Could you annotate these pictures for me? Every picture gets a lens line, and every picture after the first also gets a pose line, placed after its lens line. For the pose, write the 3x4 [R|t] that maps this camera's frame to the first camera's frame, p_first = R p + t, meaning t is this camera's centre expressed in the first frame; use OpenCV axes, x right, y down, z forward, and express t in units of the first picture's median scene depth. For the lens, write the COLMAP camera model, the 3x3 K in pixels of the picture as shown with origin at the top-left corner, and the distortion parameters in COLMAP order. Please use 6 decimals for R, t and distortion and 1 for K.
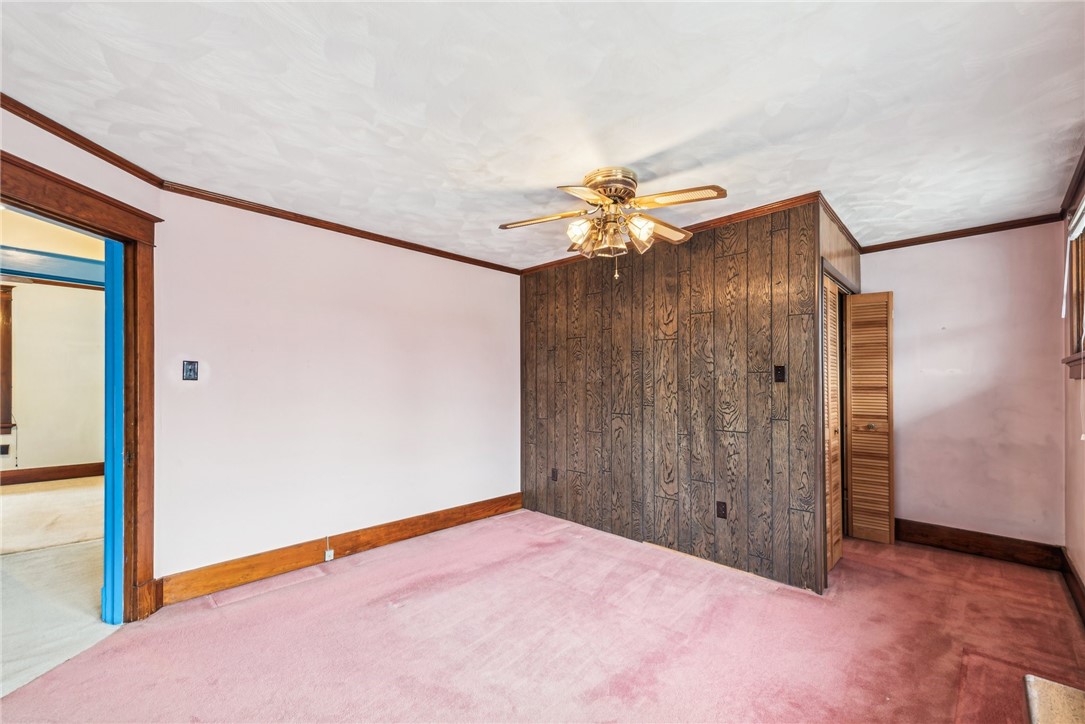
lens RADIAL K [[440.7, 0, 544.6], [0, 440.7, 378.8], [0, 0, 1]] dist [0.000412, -0.000363]
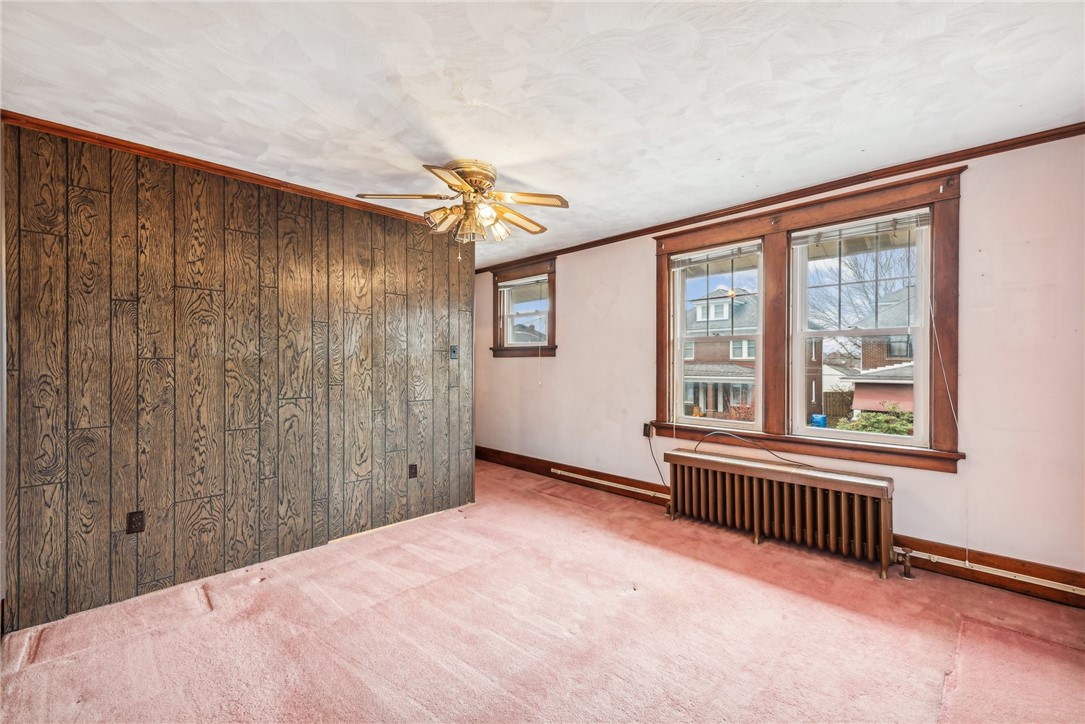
lens RADIAL K [[445.8, 0, 542.5], [0, 445.8, 355.9], [0, 0, 1]] dist [-0.000296, -0.000238]
pose [[0.009220, 0.008127, 0.999924, -0.683422], [-0.008546, 0.999931, -0.008048, 0.006137], [-0.999921, -0.008472, 0.009289, 0.598168]]
